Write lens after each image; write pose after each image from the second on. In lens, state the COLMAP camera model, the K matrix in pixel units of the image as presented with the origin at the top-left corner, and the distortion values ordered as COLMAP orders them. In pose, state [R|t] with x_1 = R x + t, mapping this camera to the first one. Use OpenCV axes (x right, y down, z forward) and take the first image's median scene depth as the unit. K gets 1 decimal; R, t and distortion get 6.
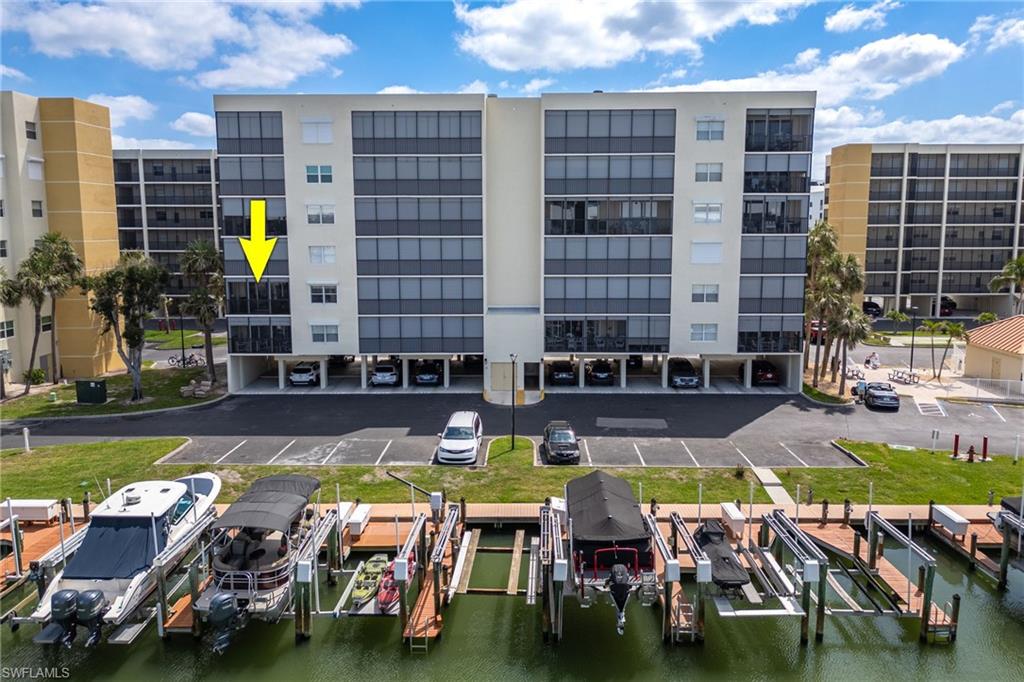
lens RADIAL K [[892.5, 0, 519.7], [0, 892.5, 346.5], [0, 0, 1]] dist [0.059275, -0.083087]
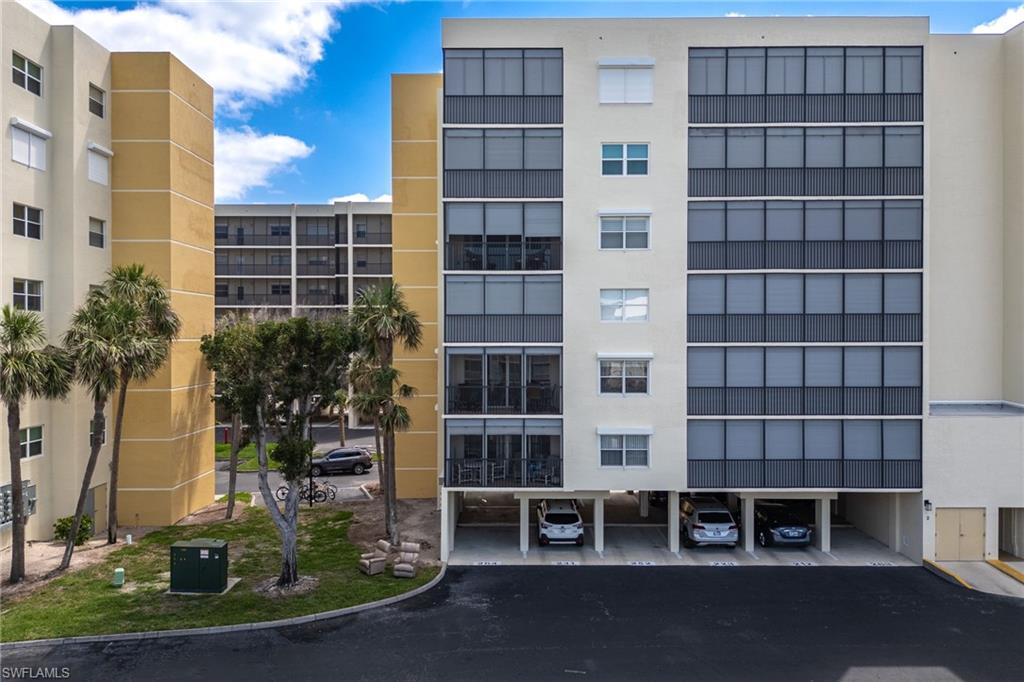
lens RADIAL K [[892.5, 0, 510.4], [0, 892.5, 337.8], [0, 0, 1]] dist [0.059275, -0.083087]
pose [[0.999959, 0.003649, 0.008241, -0.291672], [-0.002509, 0.990937, -0.134306, -0.009189], [-0.008657, 0.134280, 0.990906, 0.461222]]
